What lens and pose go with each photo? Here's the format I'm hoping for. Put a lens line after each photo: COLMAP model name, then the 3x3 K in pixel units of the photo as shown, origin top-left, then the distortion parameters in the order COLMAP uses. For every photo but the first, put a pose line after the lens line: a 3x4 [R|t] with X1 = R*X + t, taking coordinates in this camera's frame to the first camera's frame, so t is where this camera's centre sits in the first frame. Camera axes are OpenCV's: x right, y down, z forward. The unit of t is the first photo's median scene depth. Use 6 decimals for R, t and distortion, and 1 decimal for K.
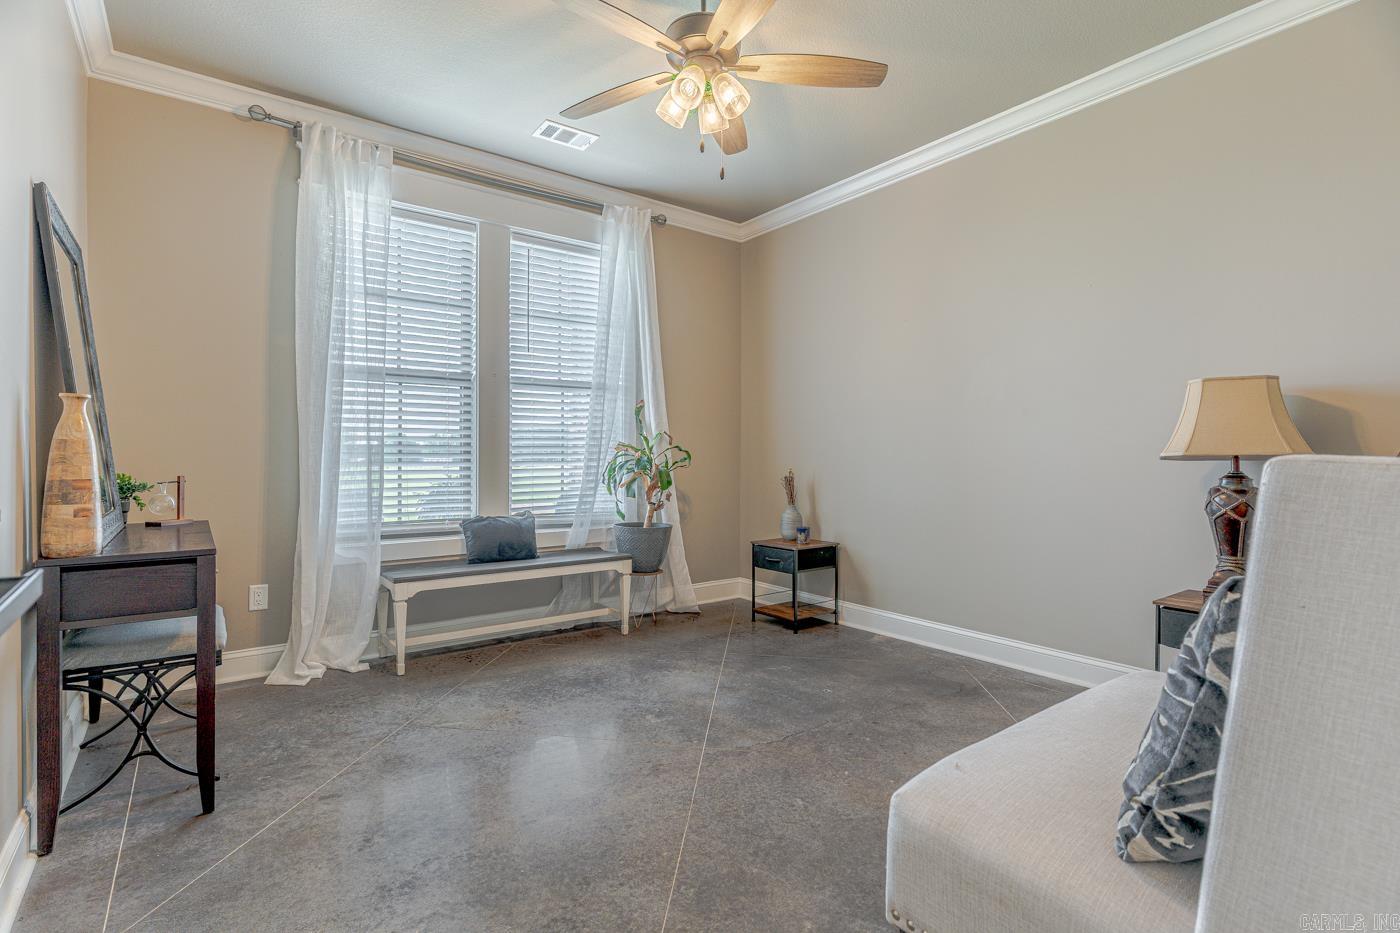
lens RADIAL K [[673.5, 0, 700.8], [0, 673.5, 463.5], [0, 0, 1]] dist [-0.000828, -0.000158]
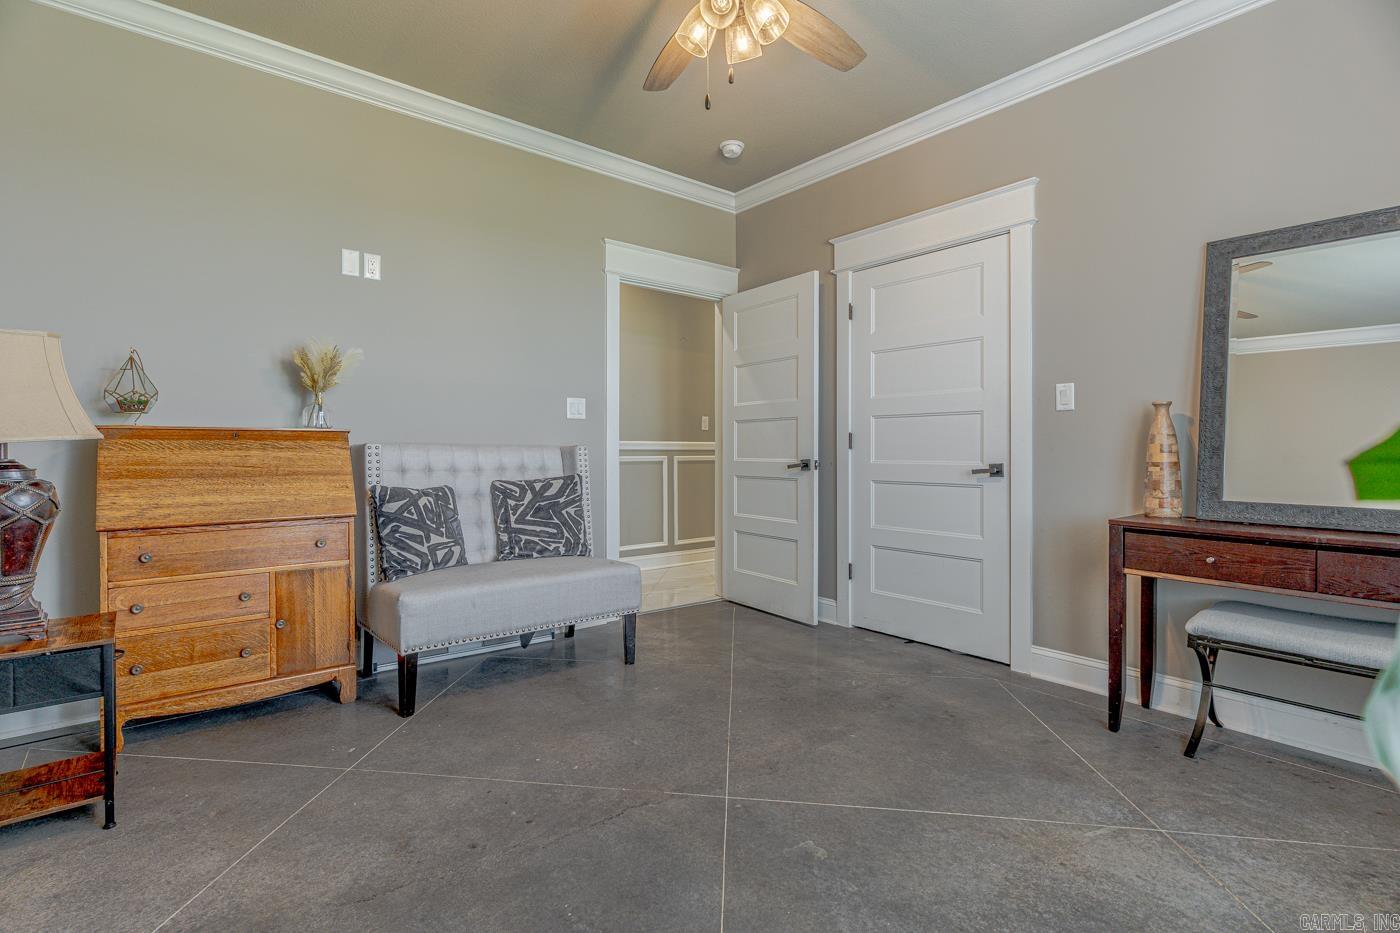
lens RADIAL K [[673.5, 0, 699.7], [0, 673.5, 460.3], [0, 0, 1]] dist [-0.000828, -0.000158]
pose [[-0.999183, -0.004434, -0.040169, 0.070084], [-0.005592, 0.999571, 0.028760, -0.011813], [0.040024, 0.028961, -0.998779, 1.753961]]
